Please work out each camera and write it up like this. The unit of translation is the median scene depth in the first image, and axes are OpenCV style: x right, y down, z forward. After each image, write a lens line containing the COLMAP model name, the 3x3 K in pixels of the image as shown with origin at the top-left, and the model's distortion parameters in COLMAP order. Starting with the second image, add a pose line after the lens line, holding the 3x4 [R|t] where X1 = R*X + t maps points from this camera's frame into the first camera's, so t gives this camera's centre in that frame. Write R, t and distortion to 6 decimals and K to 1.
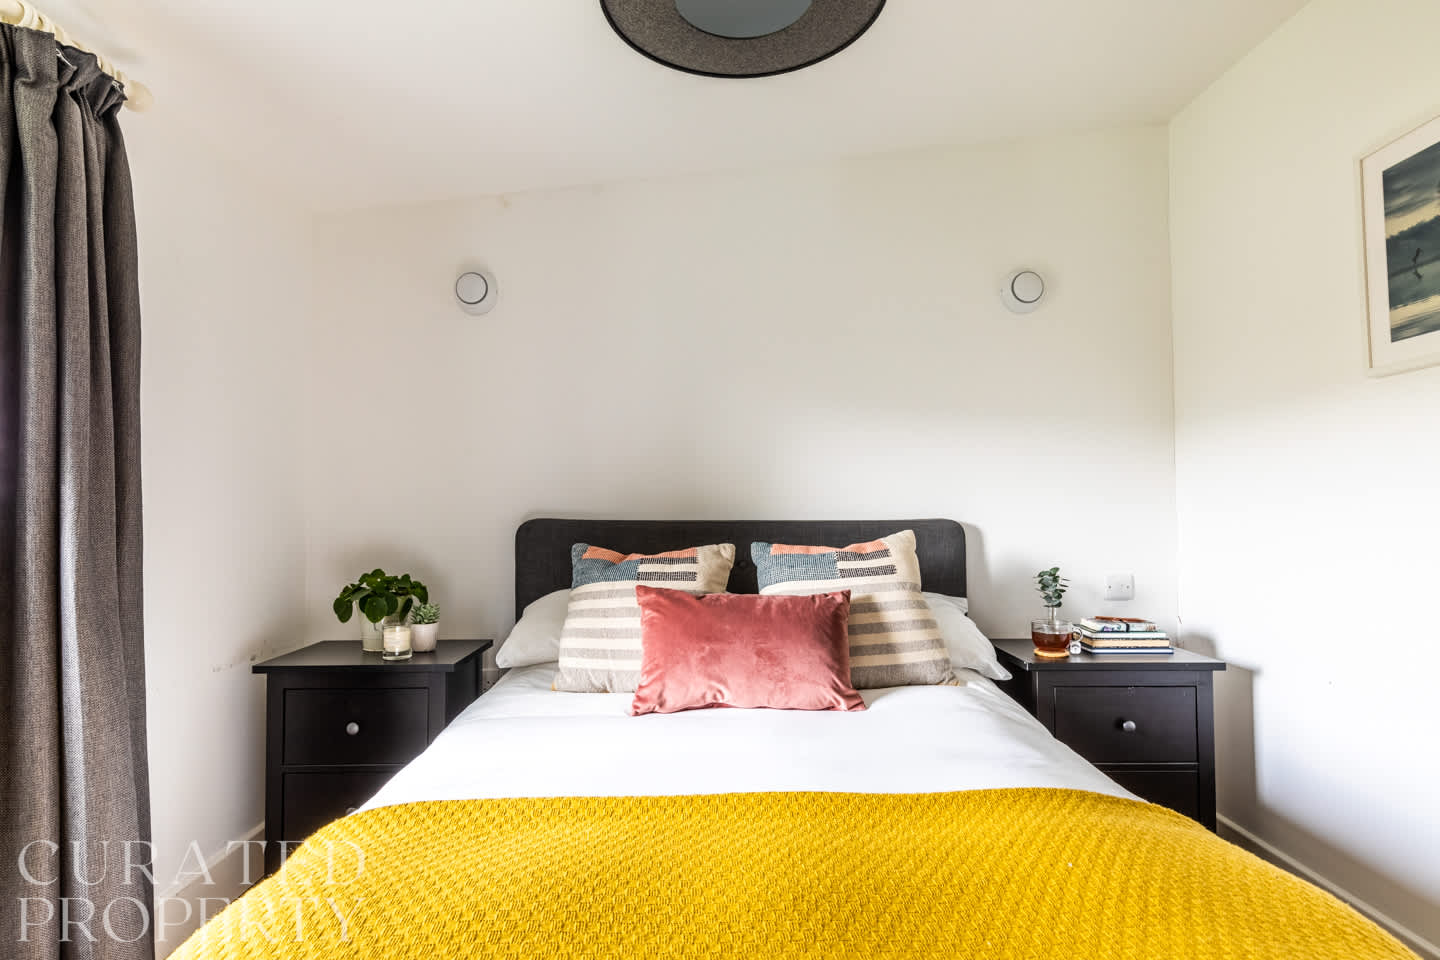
lens RADIAL K [[766.4, 0, 720.0], [0, 766.4, 480.0], [0, 0, 1]] dist [-0.001531, -0.001266]
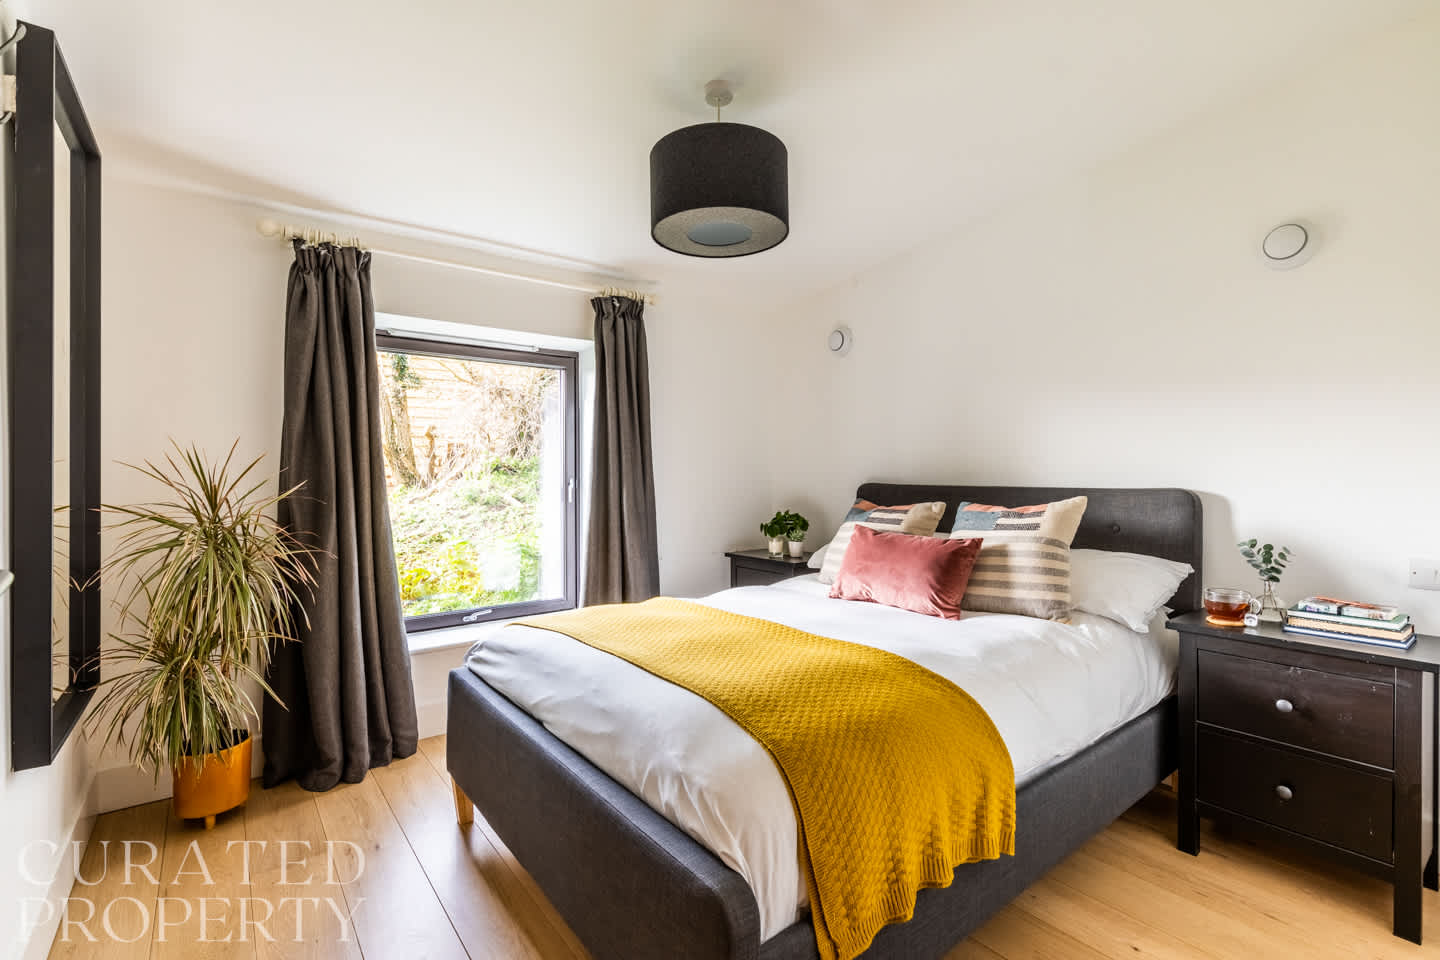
lens RADIAL K [[655.9, 0, 720.0], [0, 655.9, 480.0], [0, 0, 1]] dist [0.000313, -0.000094]
pose [[0.599619, 0.009237, -0.800232, 0.782457], [0.027965, 0.999081, 0.032487, -0.009103], [0.799797, -0.041858, 0.598810, -0.053817]]
